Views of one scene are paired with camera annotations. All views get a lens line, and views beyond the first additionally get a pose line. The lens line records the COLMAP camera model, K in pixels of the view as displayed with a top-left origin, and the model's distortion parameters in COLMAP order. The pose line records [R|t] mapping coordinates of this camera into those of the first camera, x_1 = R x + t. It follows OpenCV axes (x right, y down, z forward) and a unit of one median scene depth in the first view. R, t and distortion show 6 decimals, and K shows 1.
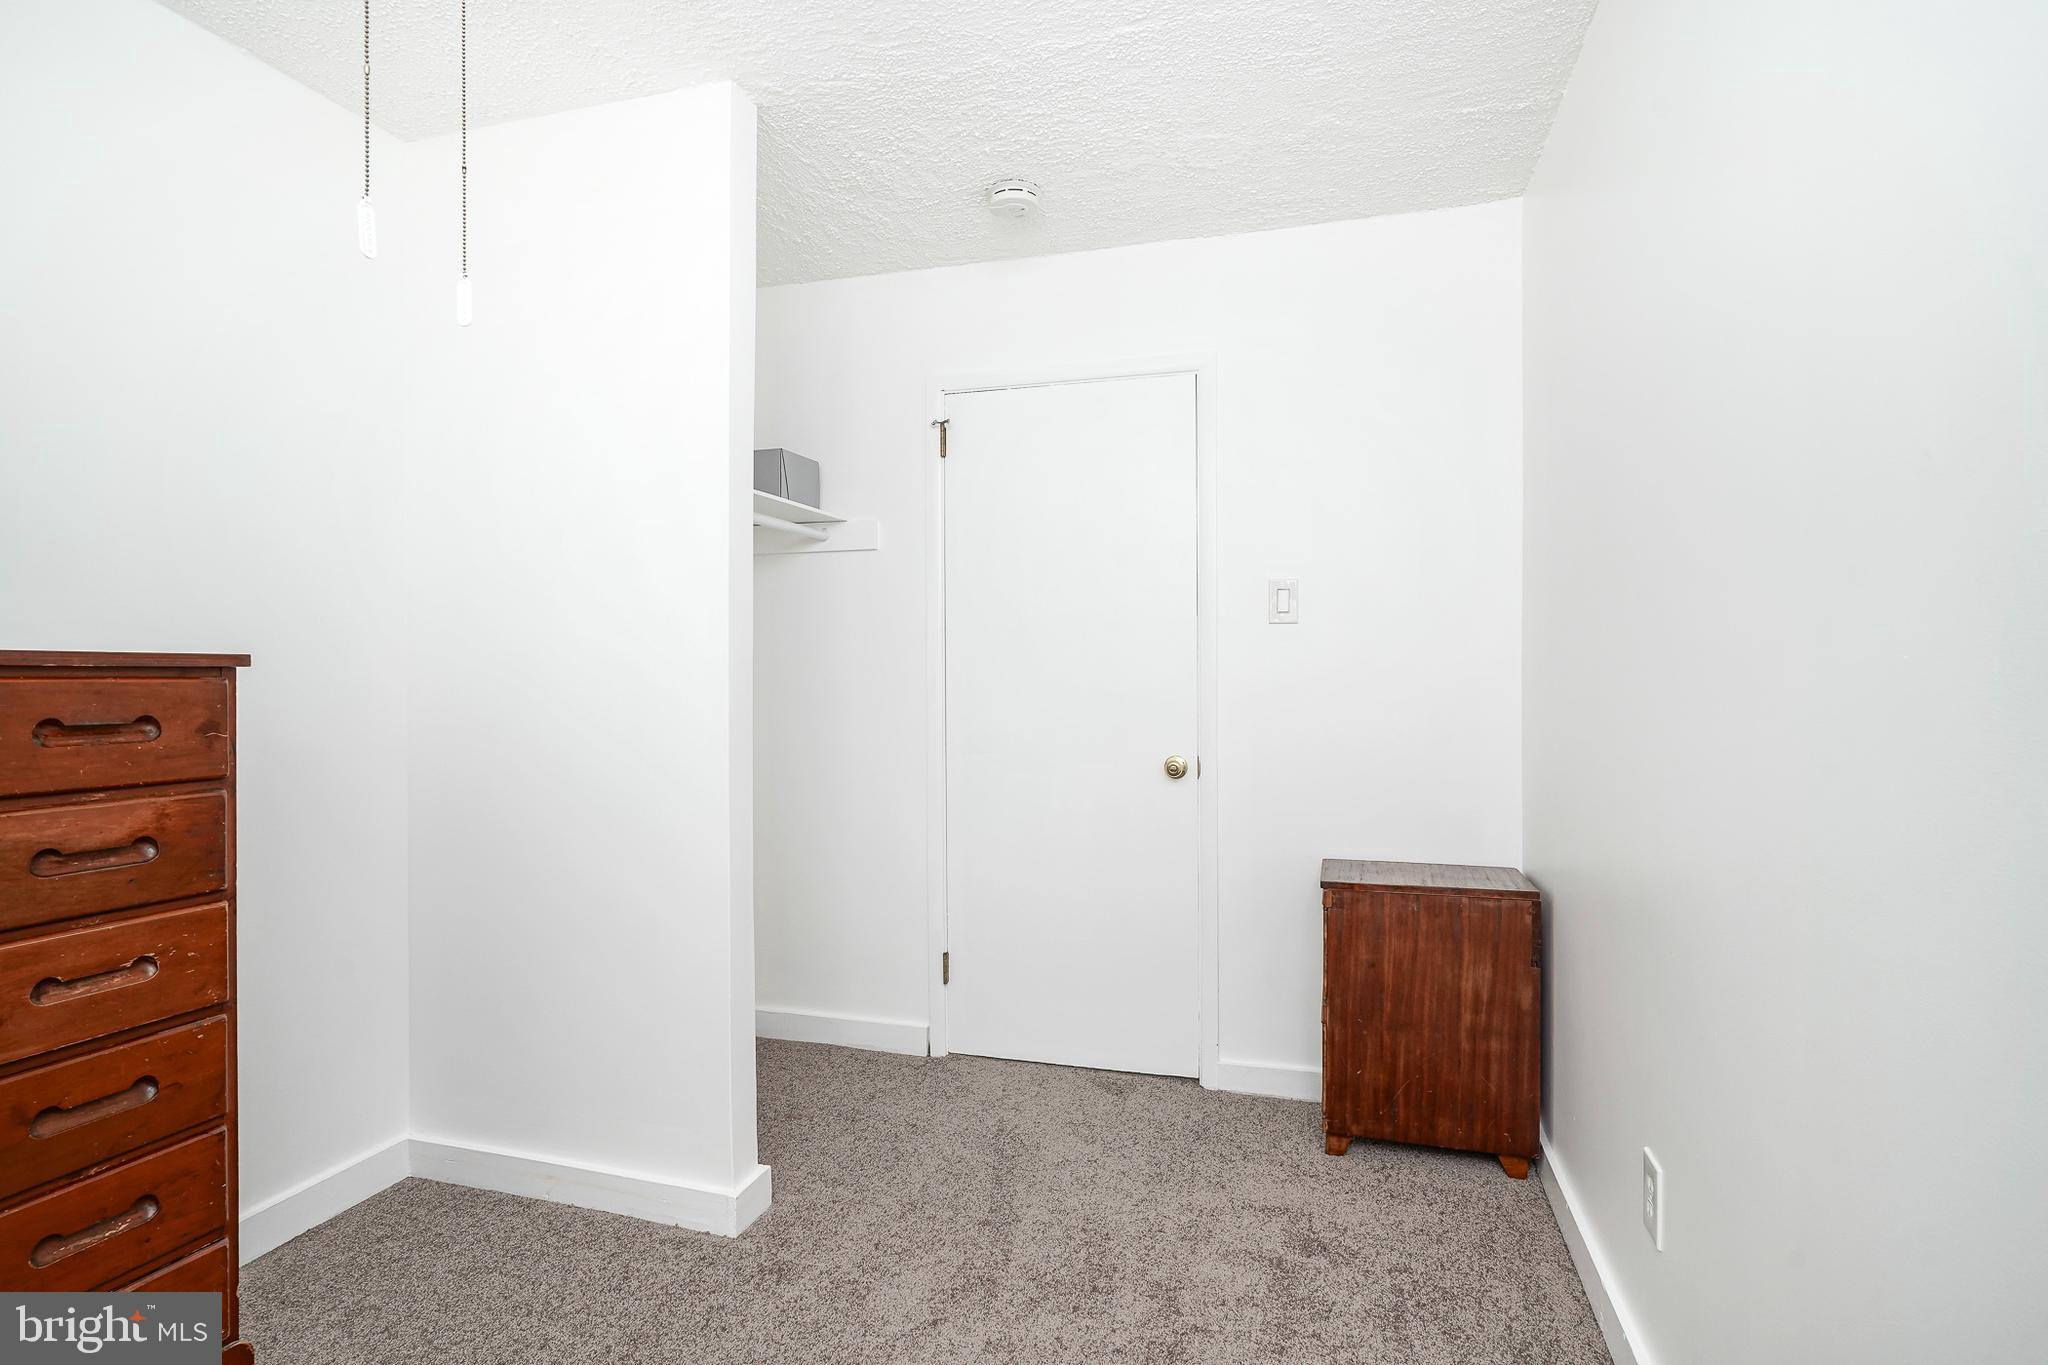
lens RADIAL K [[983.4, 0, 1023.2], [0, 983.4, 689.0], [0, 0, 1]] dist [-0.000966, 0.004173]
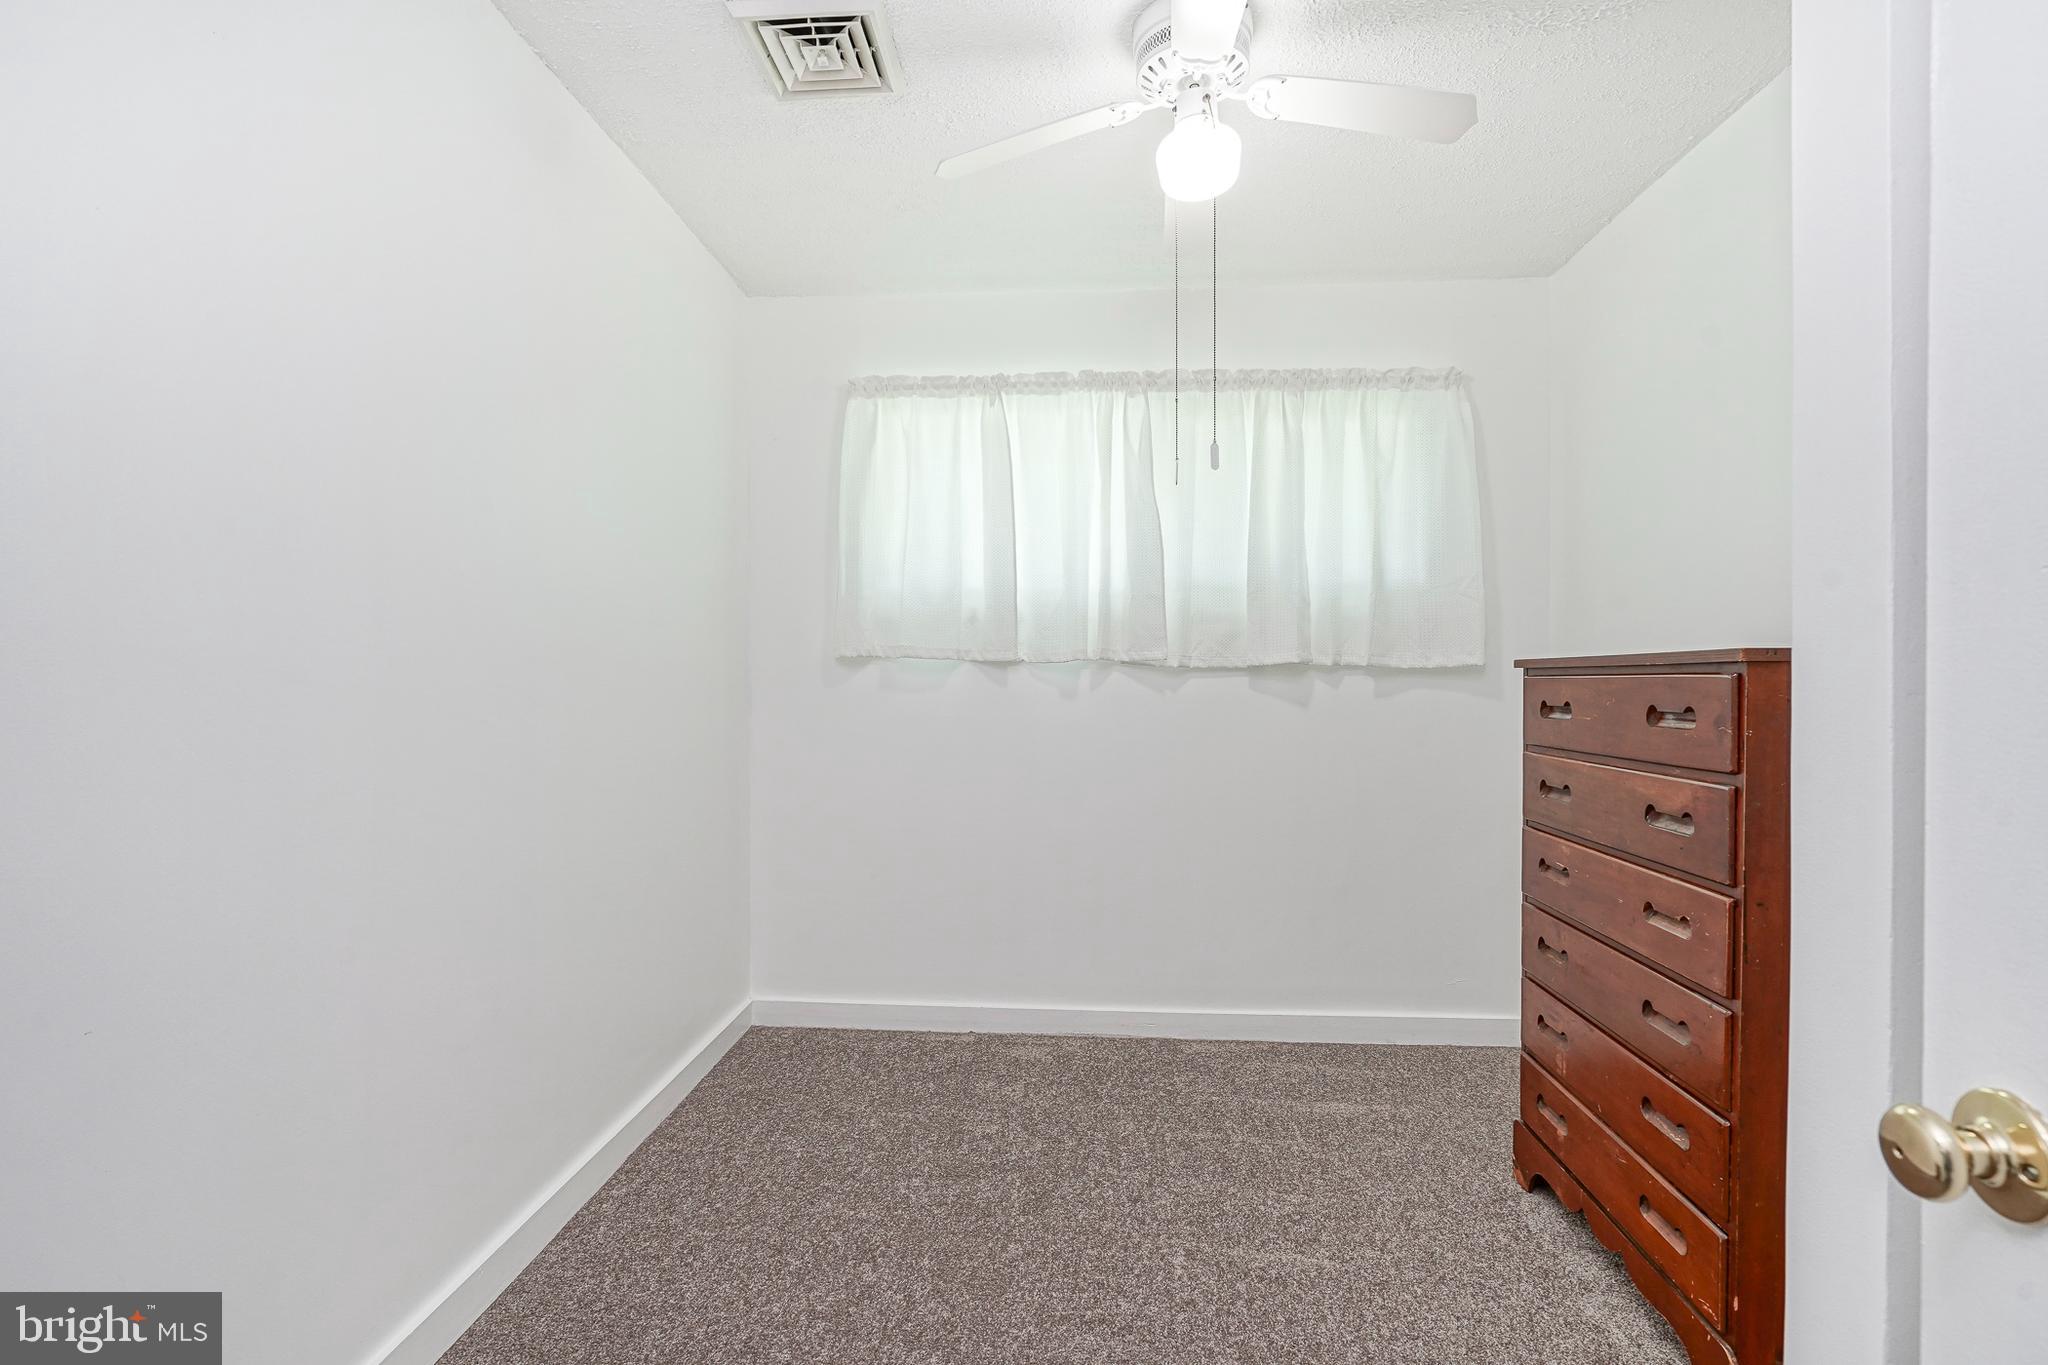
lens RADIAL K [[983.4, 0, 1023.2], [0, 983.4, 689.0], [0, 0, 1]] dist [-0.000966, 0.004173]
pose [[-0.972353, 0.002446, -0.233502, 0.115748], [-0.000117, 0.999940, 0.010960, -0.004956], [0.233515, 0.010684, -0.972295, 1.955596]]
